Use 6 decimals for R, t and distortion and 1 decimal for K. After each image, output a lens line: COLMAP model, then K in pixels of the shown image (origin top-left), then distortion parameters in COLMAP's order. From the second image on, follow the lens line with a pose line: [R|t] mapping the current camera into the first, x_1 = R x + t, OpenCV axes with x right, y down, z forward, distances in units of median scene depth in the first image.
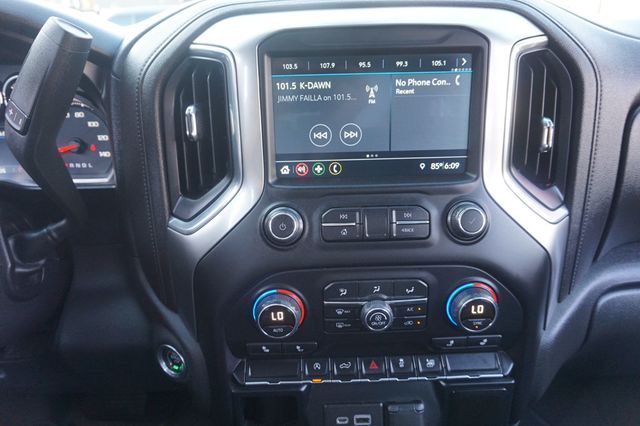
lens RADIAL K [[435.1, 0, 320.0], [0, 435.1, 213.0], [0, 0, 1]] dist [-0.022262, 0.005289]
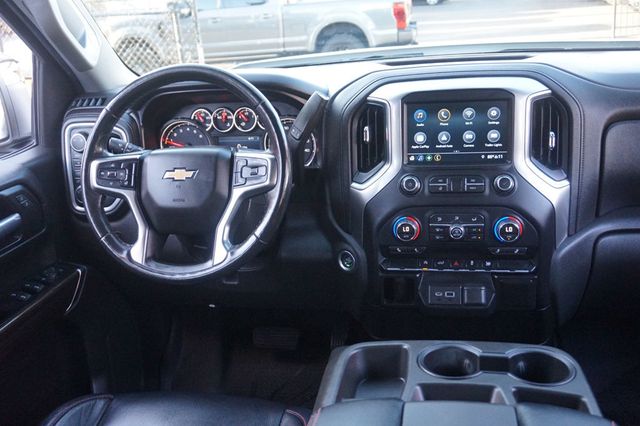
lens RADIAL K [[631.4, 0, 320.0], [0, 631.4, 213.0], [0, 0, 1]] dist [0.004229, -0.025823]
pose [[0.975982, 0.027740, -0.216080, 0.143205], [-0.038939, 0.998100, -0.047743, 0.312782], [0.214345, 0.055011, 0.975208, -1.936938]]
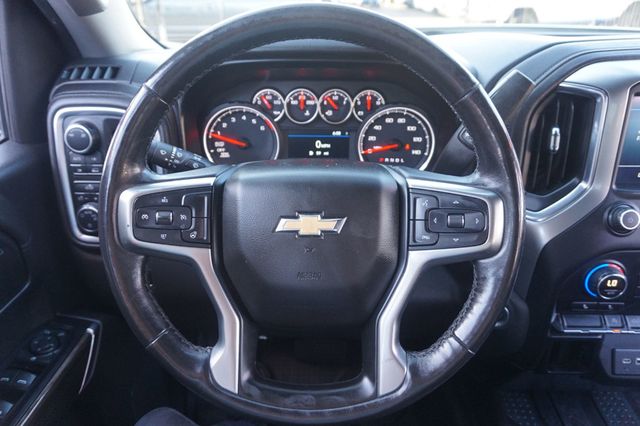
lens RADIAL K [[435.1, 0, 320.0], [0, 435.1, 213.0], [0, 0, 1]] dist [-0.022262, 0.005289]
pose [[0.998713, 0.036807, -0.034879, -0.975863], [-0.034384, 0.997113, 0.067697, -0.047021], [0.037270, -0.066410, 0.997096, -0.388604]]
